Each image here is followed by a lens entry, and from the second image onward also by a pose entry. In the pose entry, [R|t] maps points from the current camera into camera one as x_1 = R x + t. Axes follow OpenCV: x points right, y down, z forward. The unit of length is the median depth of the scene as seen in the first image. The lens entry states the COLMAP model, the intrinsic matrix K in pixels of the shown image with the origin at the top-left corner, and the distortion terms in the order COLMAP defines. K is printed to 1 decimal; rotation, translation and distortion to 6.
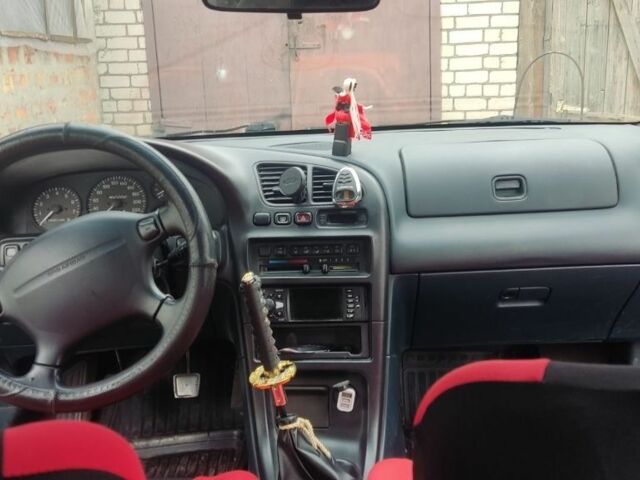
lens RADIAL K [[792.9, 0, 320.0], [0, 792.9, 240.0], [0, 0, 1]] dist [0.109366, -0.068734]
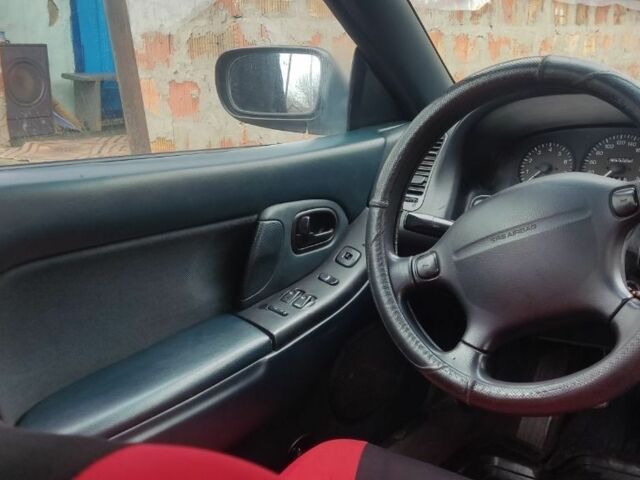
lens RADIAL K [[792.9, 0, 320.0], [0, 792.9, 240.0], [0, 0, 1]] dist [0.109366, -0.068734]
pose [[0.762290, 0.160133, -0.627114, 0.041871], [-0.138326, 0.986831, 0.083845, -0.001822], [0.632282, 0.022832, 0.774402, 0.243048]]
